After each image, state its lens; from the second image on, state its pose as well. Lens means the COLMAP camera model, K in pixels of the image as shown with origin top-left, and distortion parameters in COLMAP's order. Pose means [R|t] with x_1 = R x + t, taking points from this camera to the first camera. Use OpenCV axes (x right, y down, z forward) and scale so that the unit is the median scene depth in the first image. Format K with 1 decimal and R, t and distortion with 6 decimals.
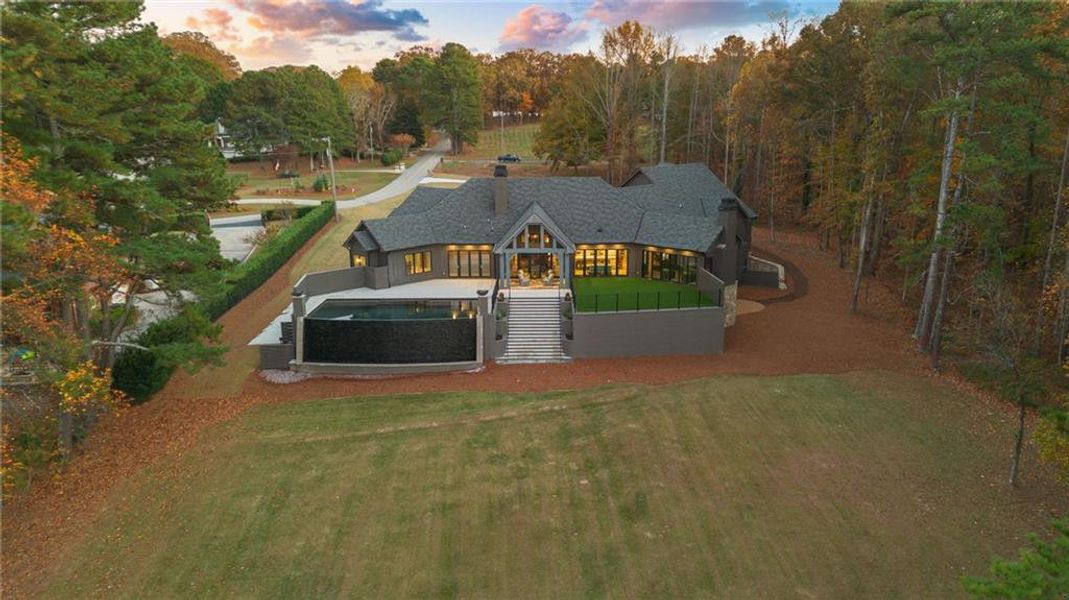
lens RADIAL K [[694.6, 0, 534.5], [0, 694.6, 300.0], [0, 0, 1]] dist [0.016680, -0.003879]
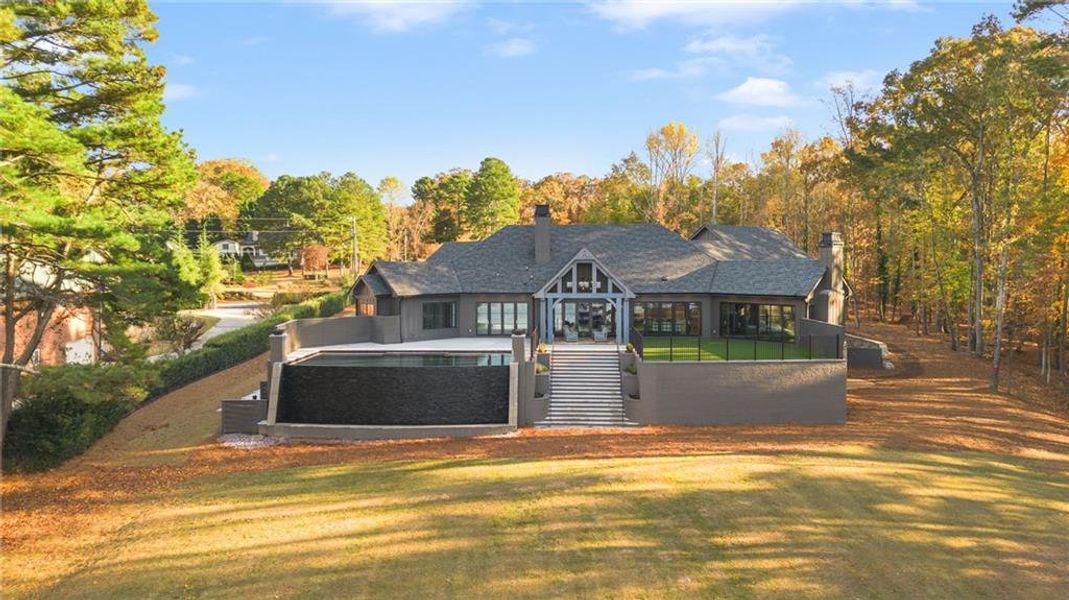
lens RADIAL K [[694.6, 0, 534.5], [0, 694.6, 300.0], [0, 0, 1]] dist [0.016680, -0.003879]
pose [[0.998747, 0.002697, -0.049975, -0.017490], [-0.012481, 0.980422, -0.196511, 0.089927], [0.048467, 0.196889, 0.979227, 0.225254]]
